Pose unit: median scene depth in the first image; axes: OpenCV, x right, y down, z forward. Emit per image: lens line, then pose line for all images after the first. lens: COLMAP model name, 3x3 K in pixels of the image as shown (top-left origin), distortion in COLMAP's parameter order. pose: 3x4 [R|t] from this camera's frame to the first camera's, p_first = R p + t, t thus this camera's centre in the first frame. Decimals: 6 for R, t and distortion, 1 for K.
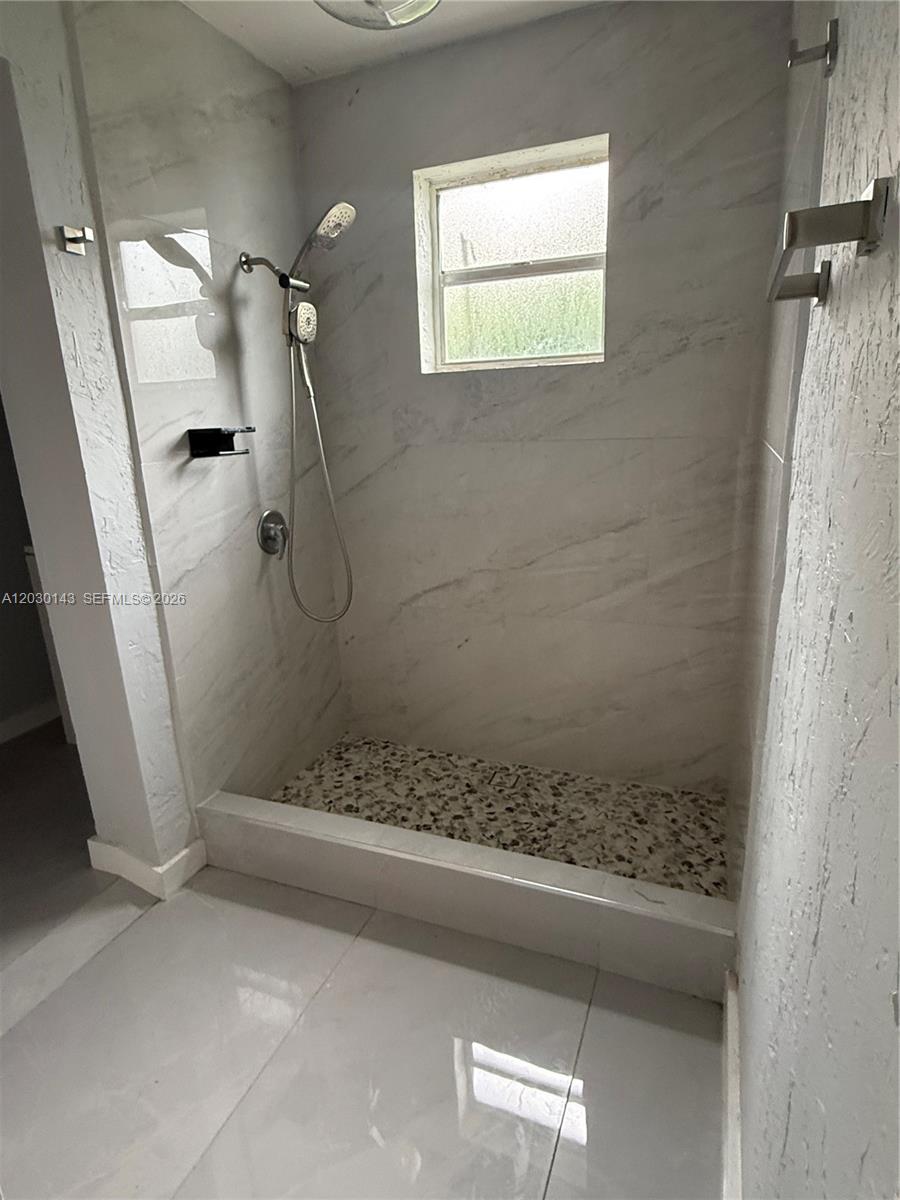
lens RADIAL K [[645.8, 0, 450.0], [0, 645.8, 600.0], [0, 0, 1]] dist [0.004479, 0.000140]
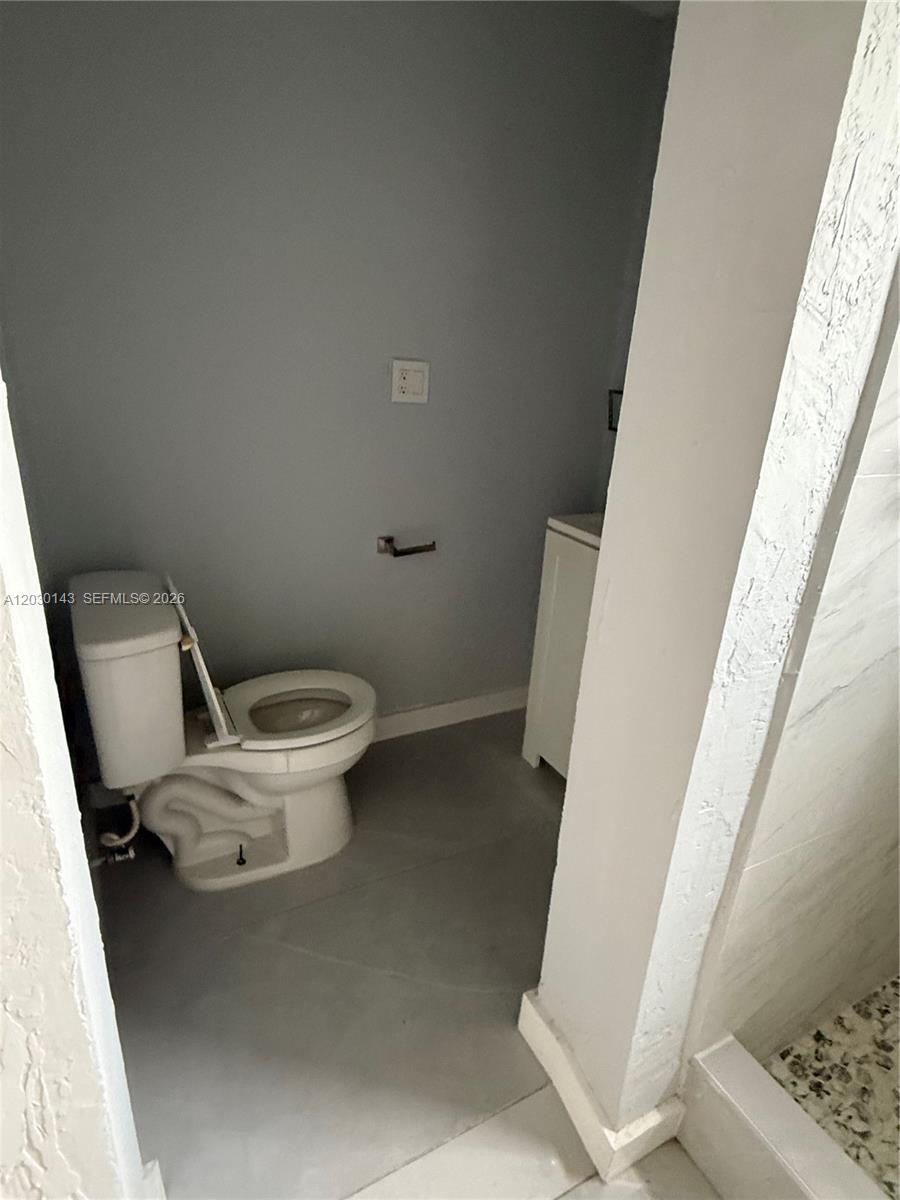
lens RADIAL K [[645.8, 0, 450.0], [0, 645.8, 600.0], [0, 0, 1]] dist [0.004479, 0.000140]
pose [[0.747974, 0.294944, -0.594596, -0.369973], [-0.262206, 0.954280, 0.143518, -0.108971], [0.609740, 0.048559, 0.791112, 0.433095]]
